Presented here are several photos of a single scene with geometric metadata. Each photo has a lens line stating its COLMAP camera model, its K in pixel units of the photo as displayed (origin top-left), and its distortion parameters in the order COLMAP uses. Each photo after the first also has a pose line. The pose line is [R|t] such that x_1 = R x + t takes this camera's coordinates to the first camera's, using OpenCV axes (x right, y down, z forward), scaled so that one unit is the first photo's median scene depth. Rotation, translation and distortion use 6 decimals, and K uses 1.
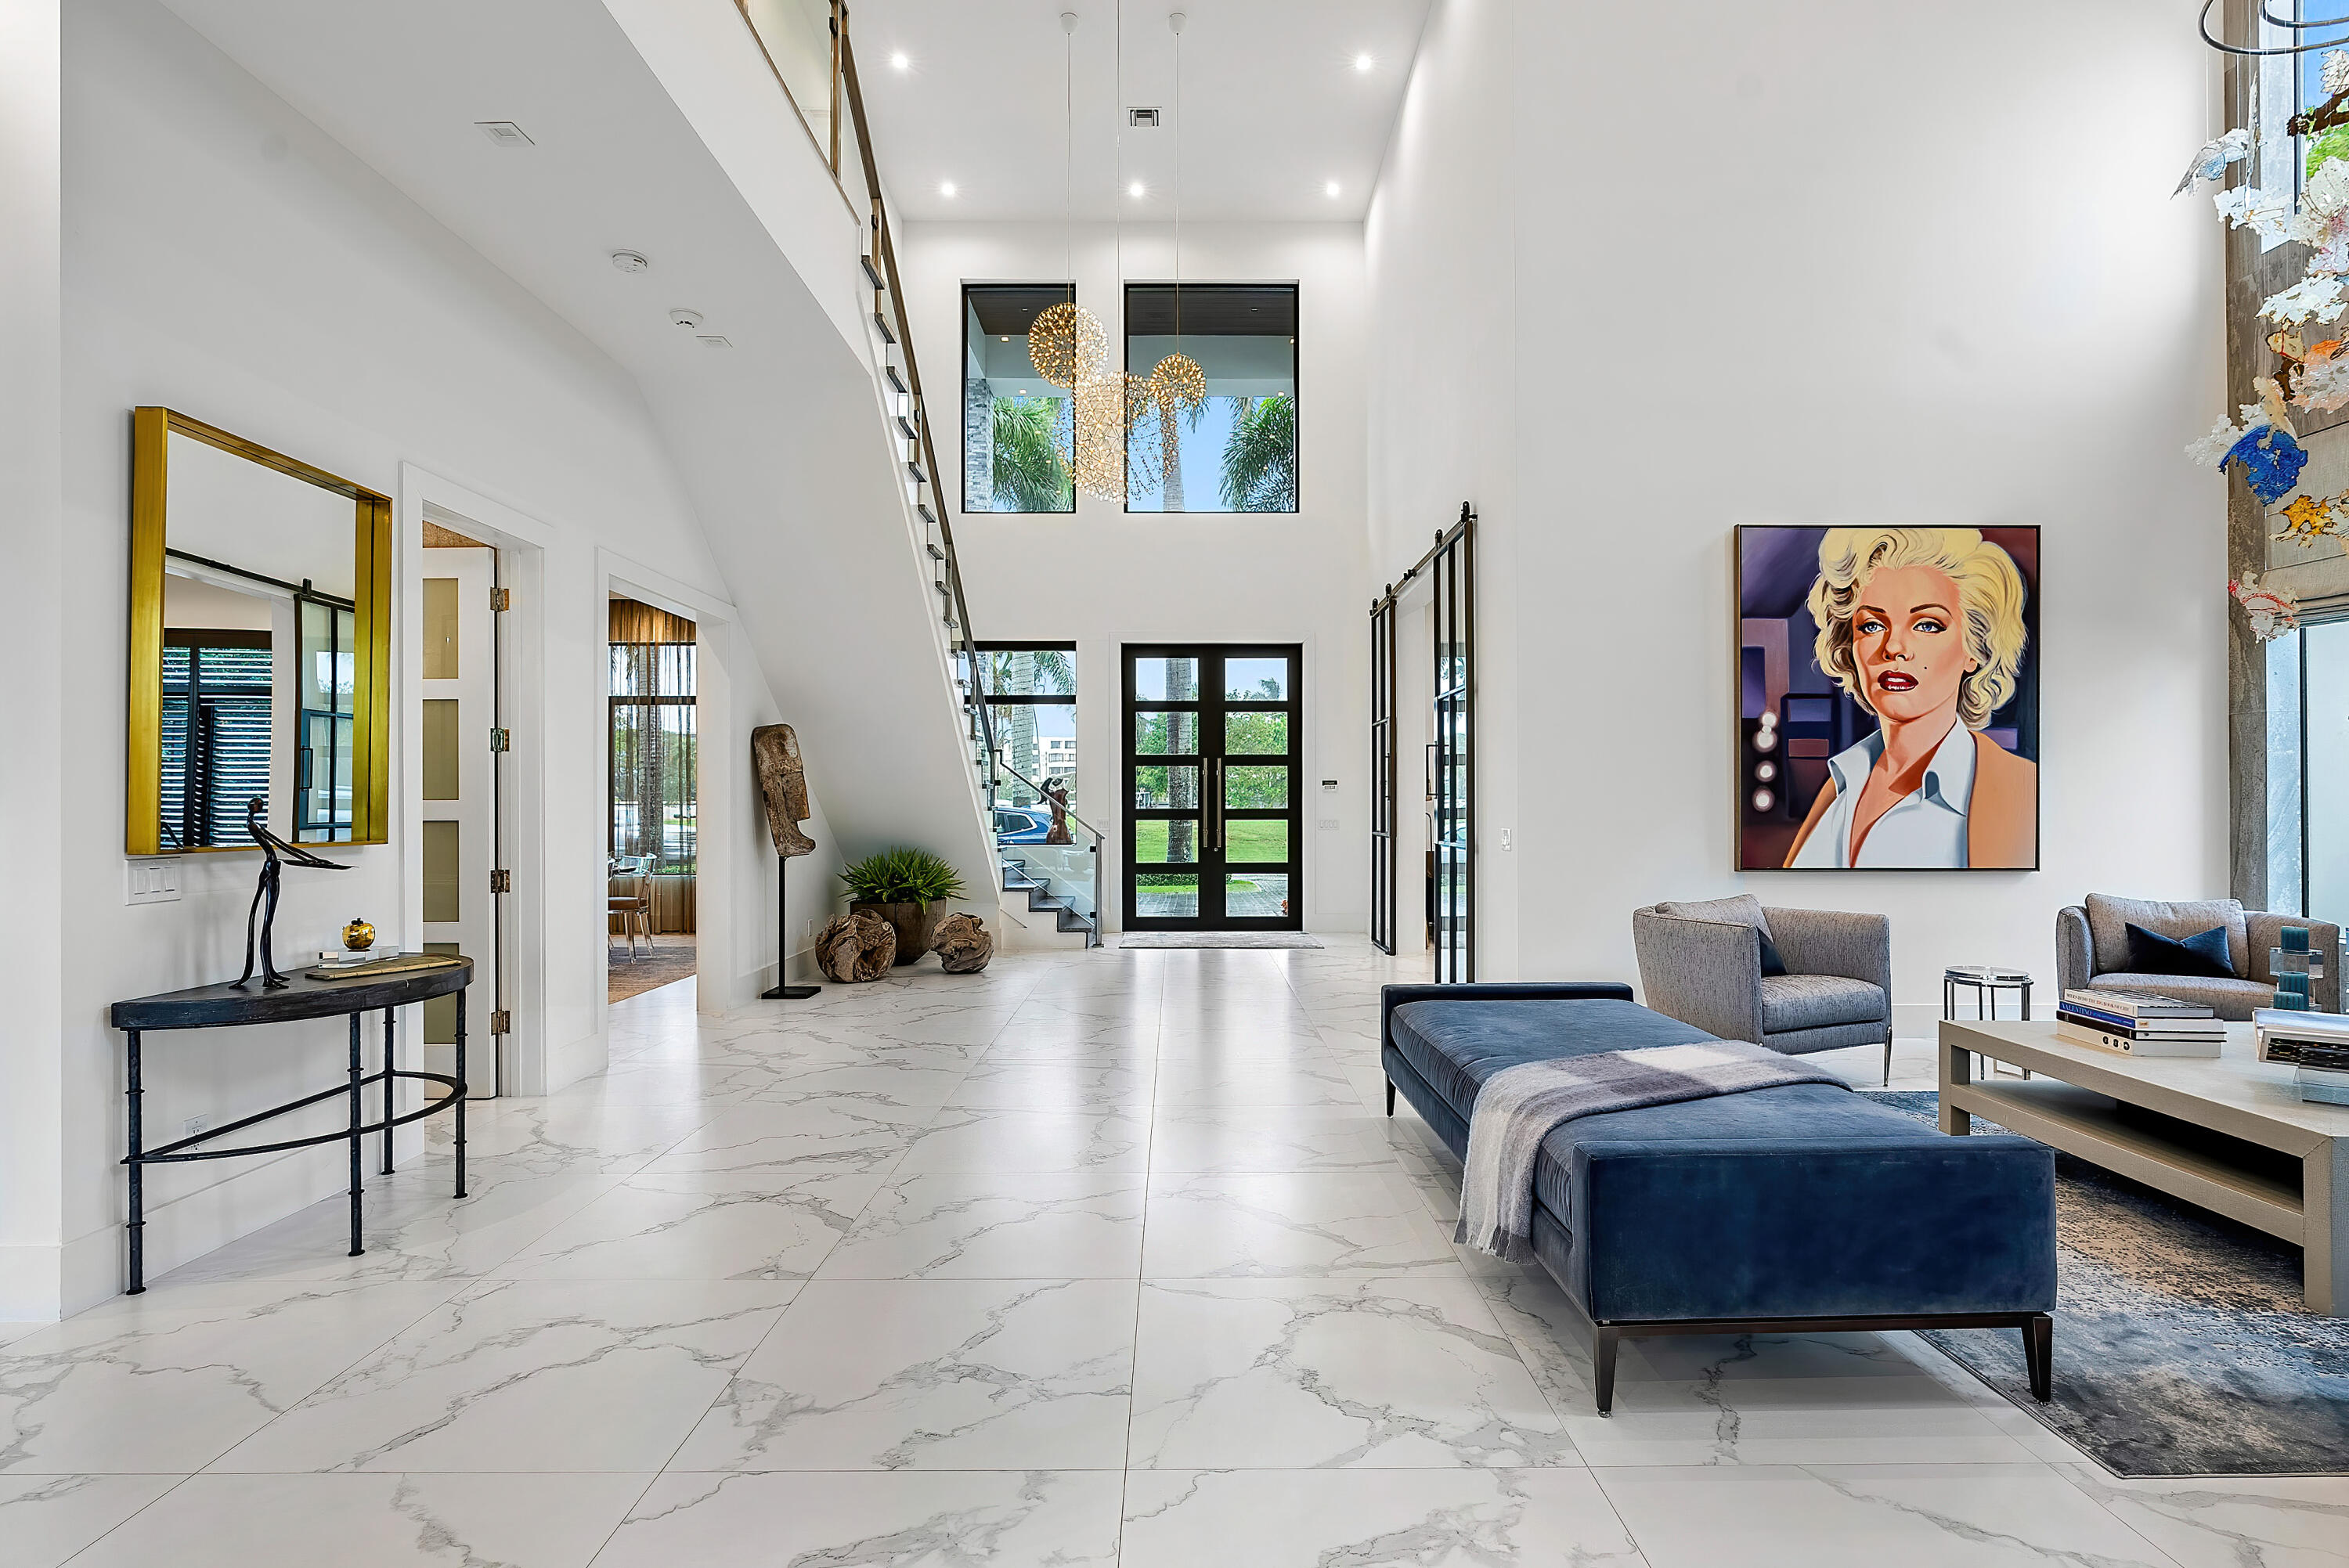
lens RADIAL K [[1153.7, 0, 1173.3], [0, 1153.7, 793.1], [0, 0, 1]] dist [-0.003454, -0.000784]
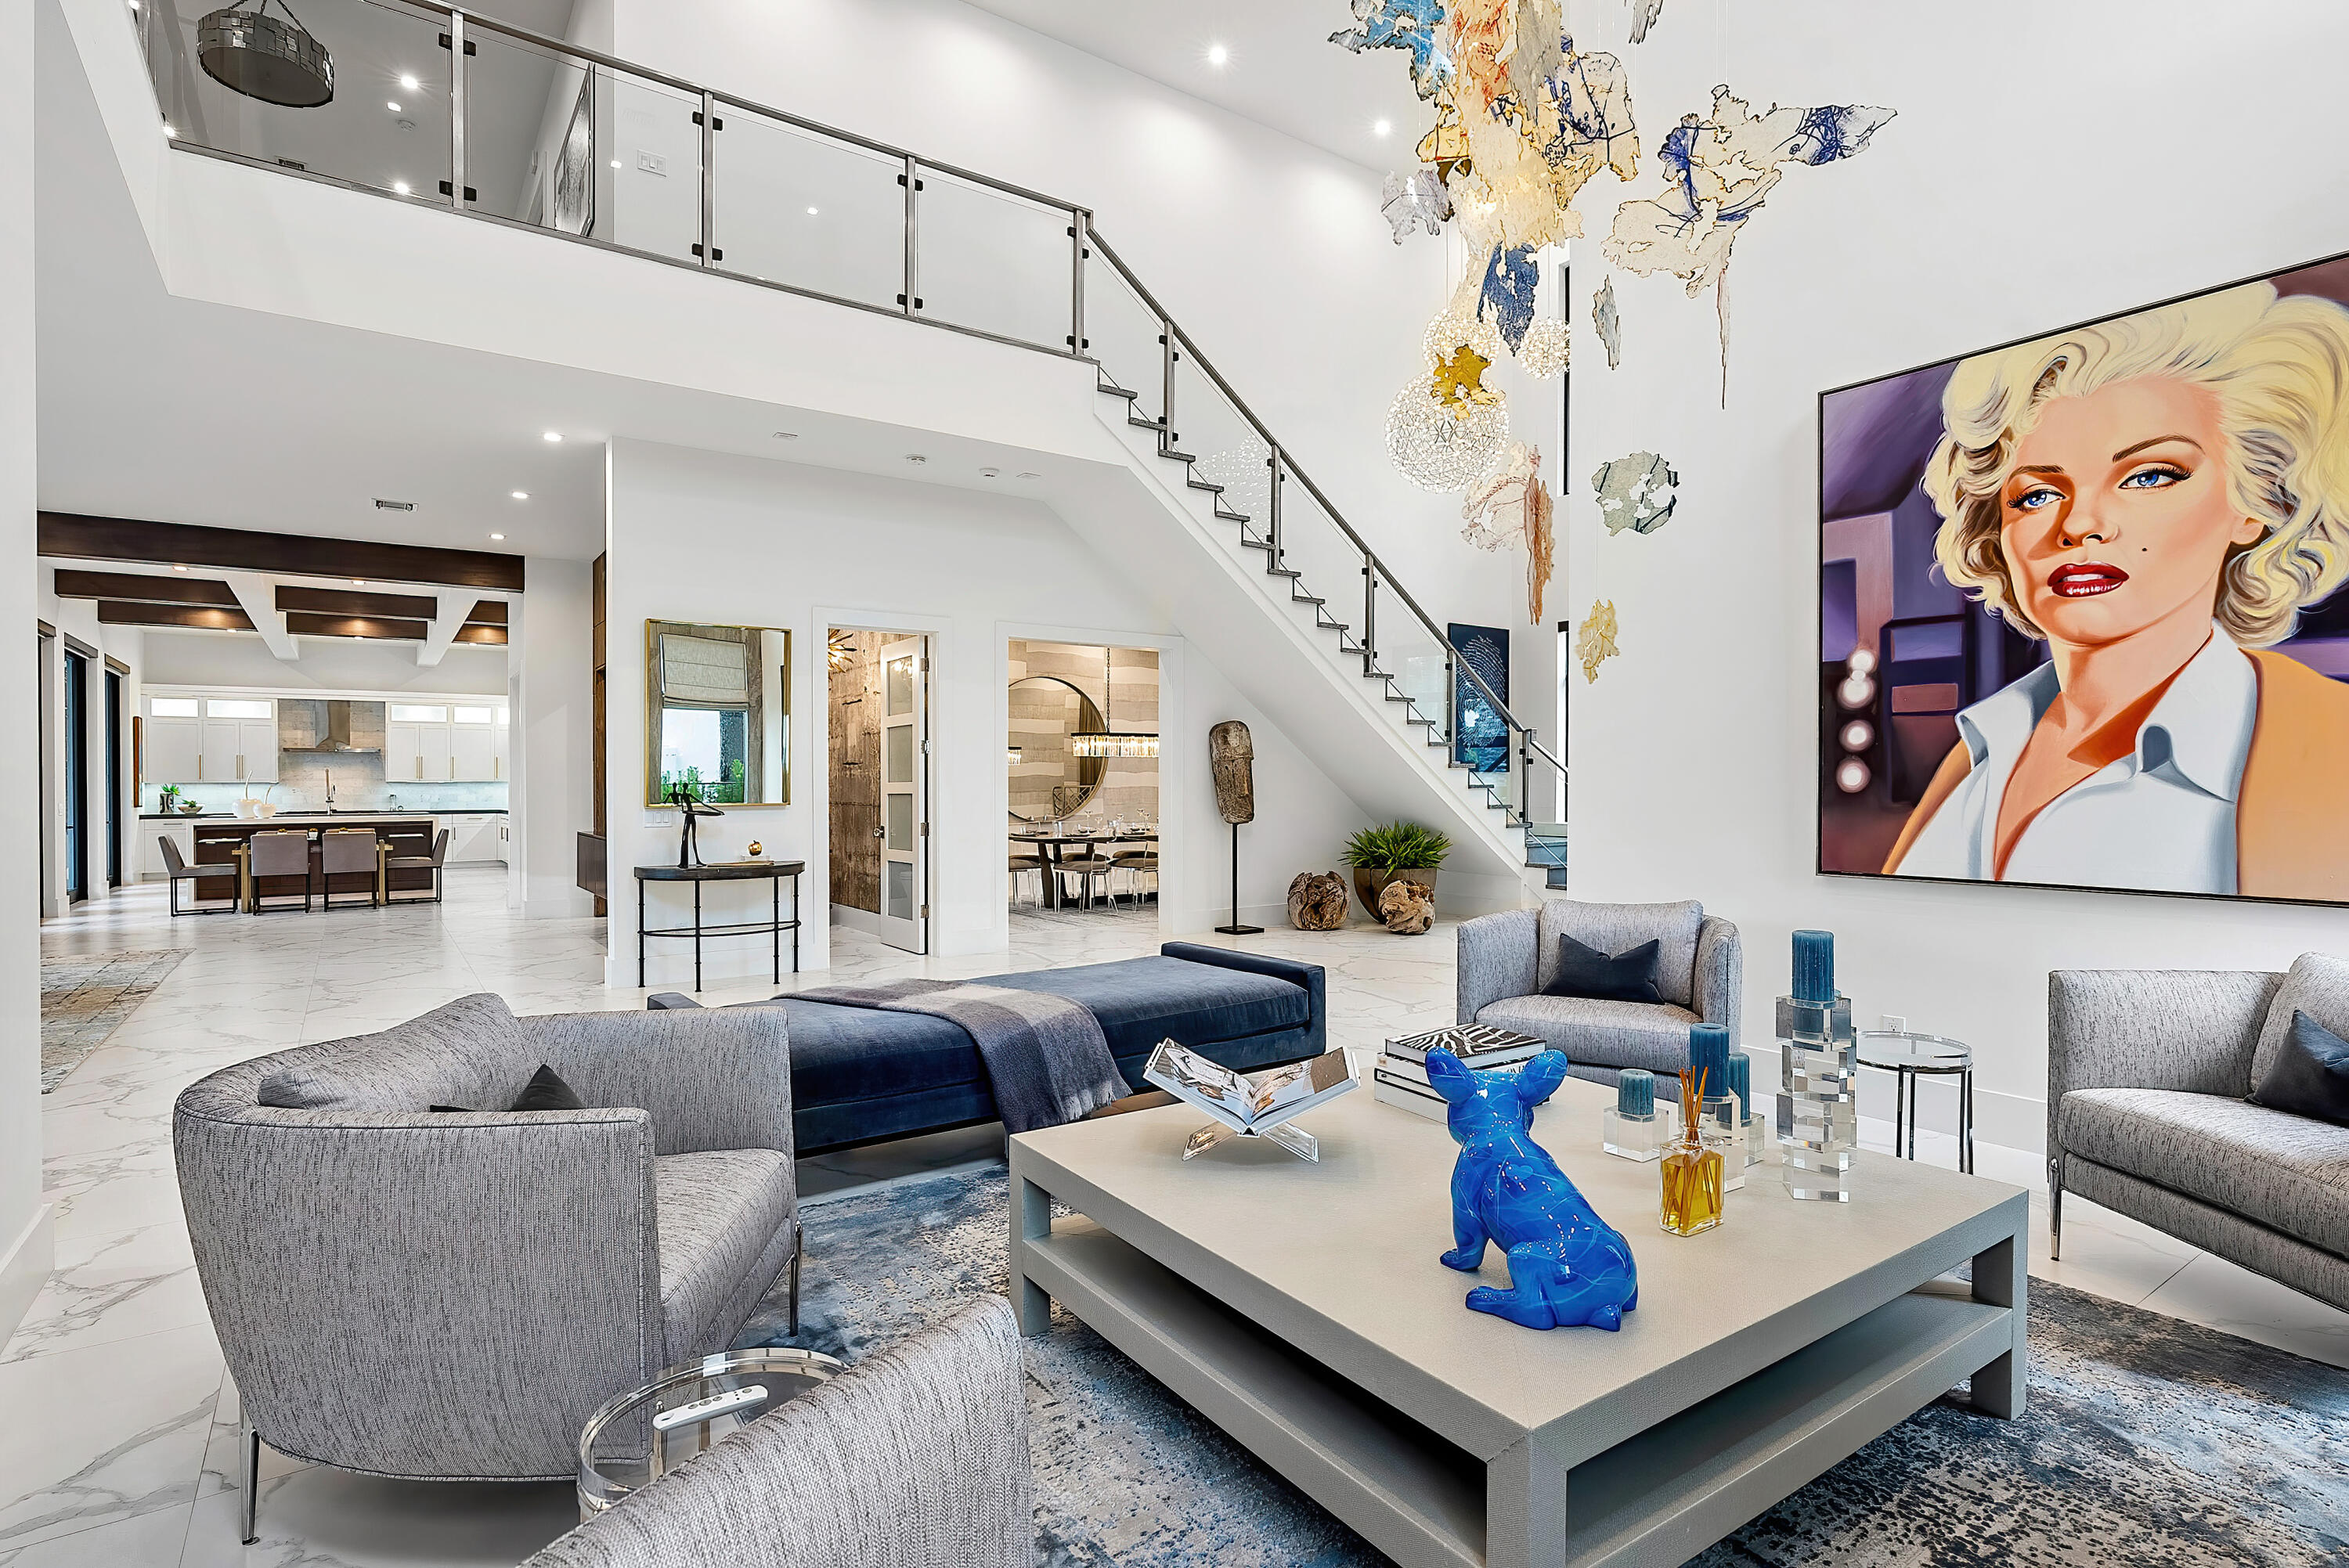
lens RADIAL K [[1139.2, 0, 1175.9], [0, 1139.2, 788.6], [0, 0, 1]] dist [-0.001200, 0.000724]
pose [[0.583361, 0.001965, -0.812211, 0.836701], [0.011496, 0.999877, 0.010676, 0.001486], [0.812132, -0.015565, 0.583266, 0.256816]]
